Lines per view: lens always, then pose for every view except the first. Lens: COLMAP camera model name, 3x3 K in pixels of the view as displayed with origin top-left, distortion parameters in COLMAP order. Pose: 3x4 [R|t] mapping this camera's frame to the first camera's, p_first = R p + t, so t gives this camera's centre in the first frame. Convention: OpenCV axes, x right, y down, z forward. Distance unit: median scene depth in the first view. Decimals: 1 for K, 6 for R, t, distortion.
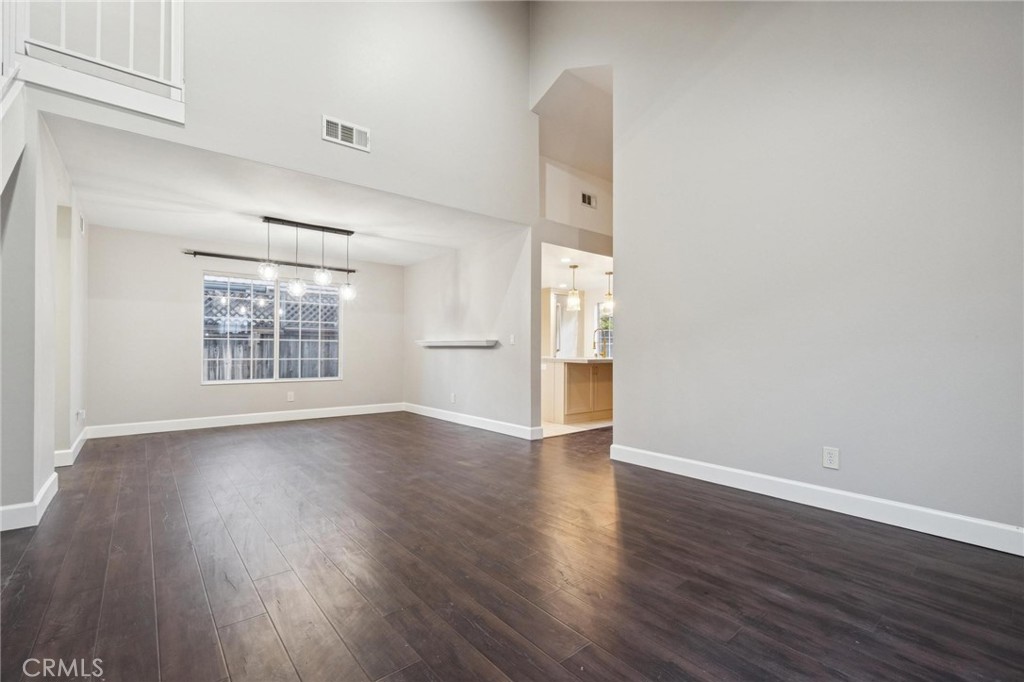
lens RADIAL K [[446.8, 0, 504.3], [0, 446.8, 345.6], [0, 0, 1]] dist [-0.000553, 0.000616]
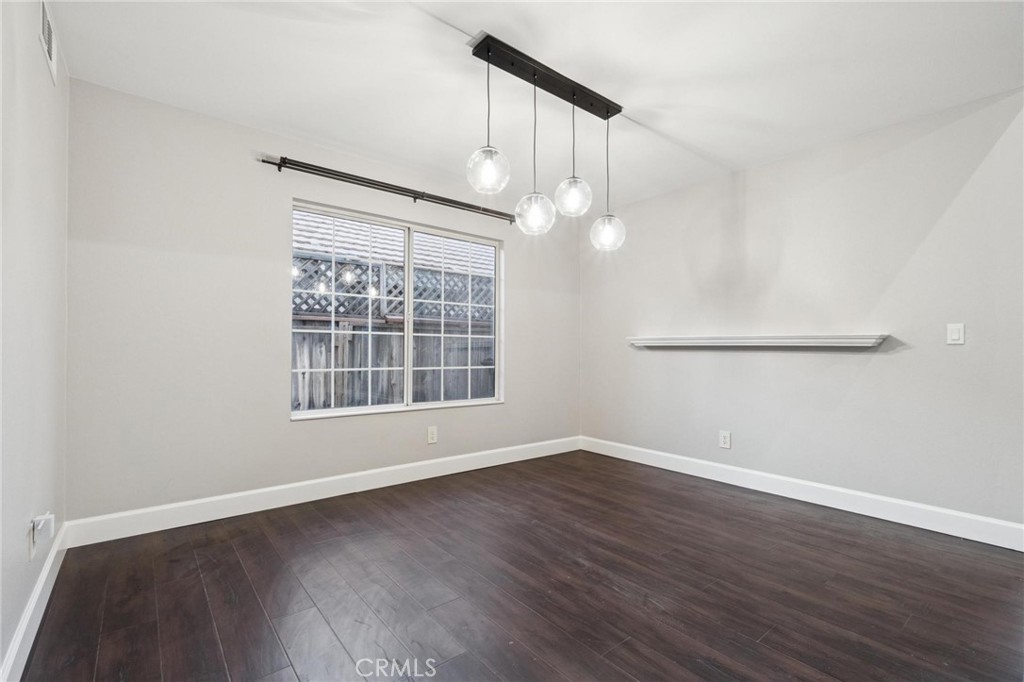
lens RADIAL K [[458.8, 0, 508.6], [0, 458.8, 346.9], [0, 0, 1]] dist [-0.000037, 0.000216]
pose [[0.999985, 0.002778, -0.004816, -0.468844], [-0.002752, 0.999982, 0.005394, -0.000686], [0.004831, -0.005381, 0.999974, 0.520733]]
